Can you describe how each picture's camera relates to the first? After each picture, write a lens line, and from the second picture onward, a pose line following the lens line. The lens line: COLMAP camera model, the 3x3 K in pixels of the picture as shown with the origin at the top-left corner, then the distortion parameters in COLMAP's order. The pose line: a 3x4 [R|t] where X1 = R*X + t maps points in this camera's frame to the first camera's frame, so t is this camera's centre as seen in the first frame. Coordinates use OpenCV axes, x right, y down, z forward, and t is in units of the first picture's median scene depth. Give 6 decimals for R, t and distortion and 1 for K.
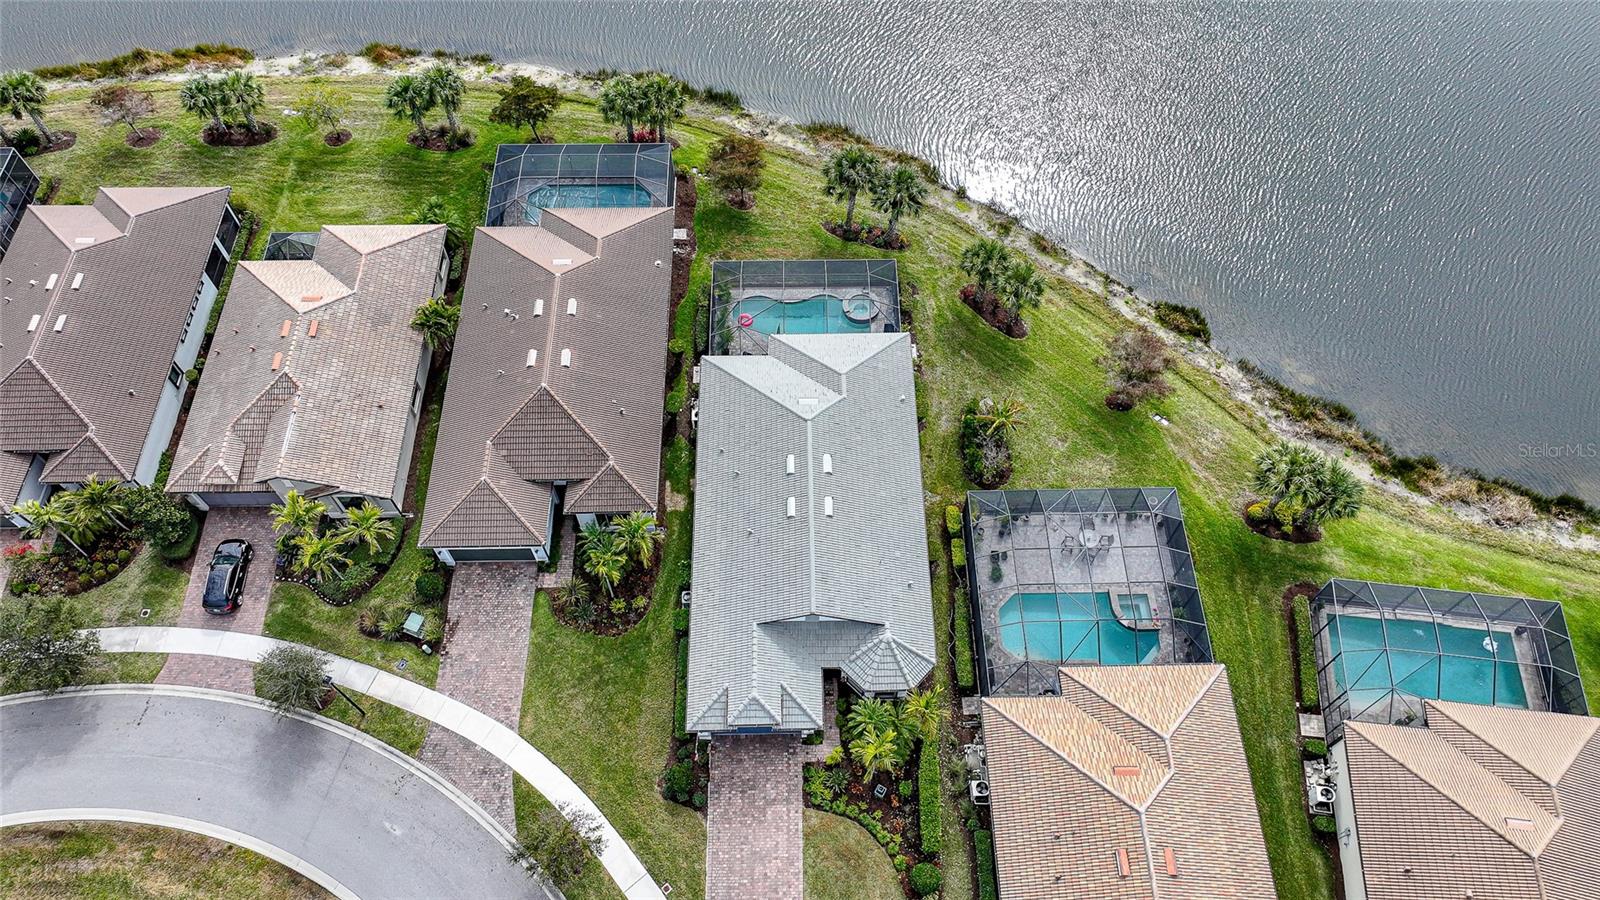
lens RADIAL K [[1118.2, 0, 805.9], [0, 1118.2, 444.0], [0, 0, 1]] dist [0.002092, 0.005671]
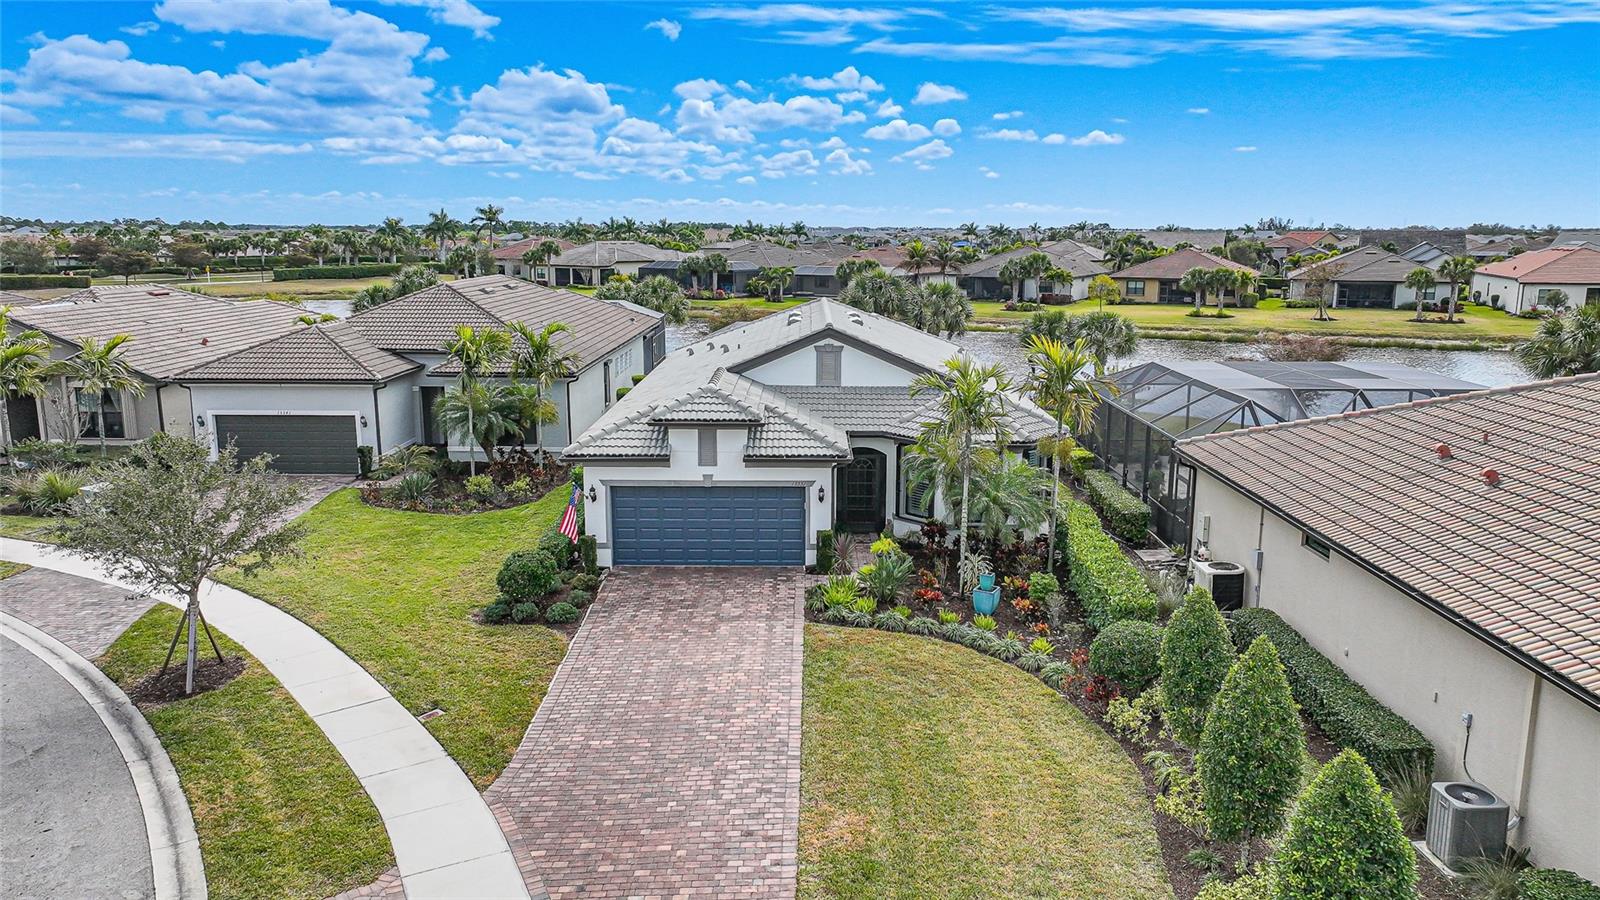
lens RADIAL K [[1118.2, 0, 805.9], [0, 1118.2, 444.0], [0, 0, 1]] dist [0.002092, 0.005671]
pose [[0.999811, 0.004253, -0.018959, 0.005022], [-0.016873, 0.673899, -0.738631, 0.564420], [0.009635, 0.738811, 0.673844, 0.639674]]
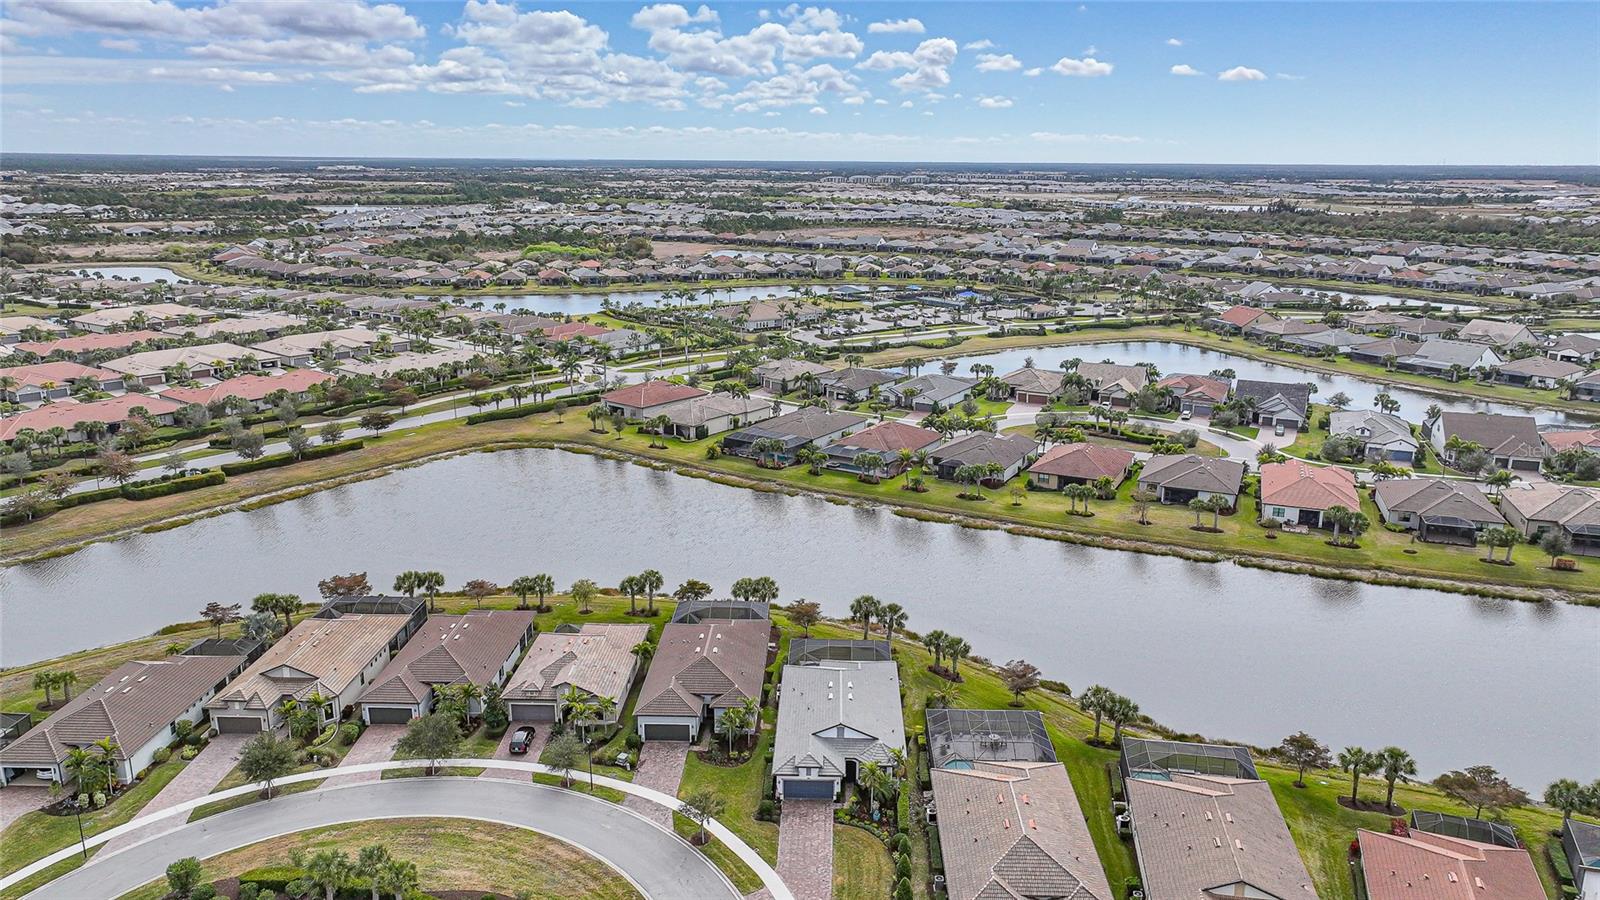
lens RADIAL K [[1118.2, 0, 805.9], [0, 1118.2, 444.0], [0, 0, 1]] dist [0.002092, 0.005671]
pose [[0.998947, 0.013274, -0.043919, 0.023165], [-0.040076, 0.718499, -0.694373, 1.088491], [0.022338, 0.695402, 0.718274, -0.684737]]
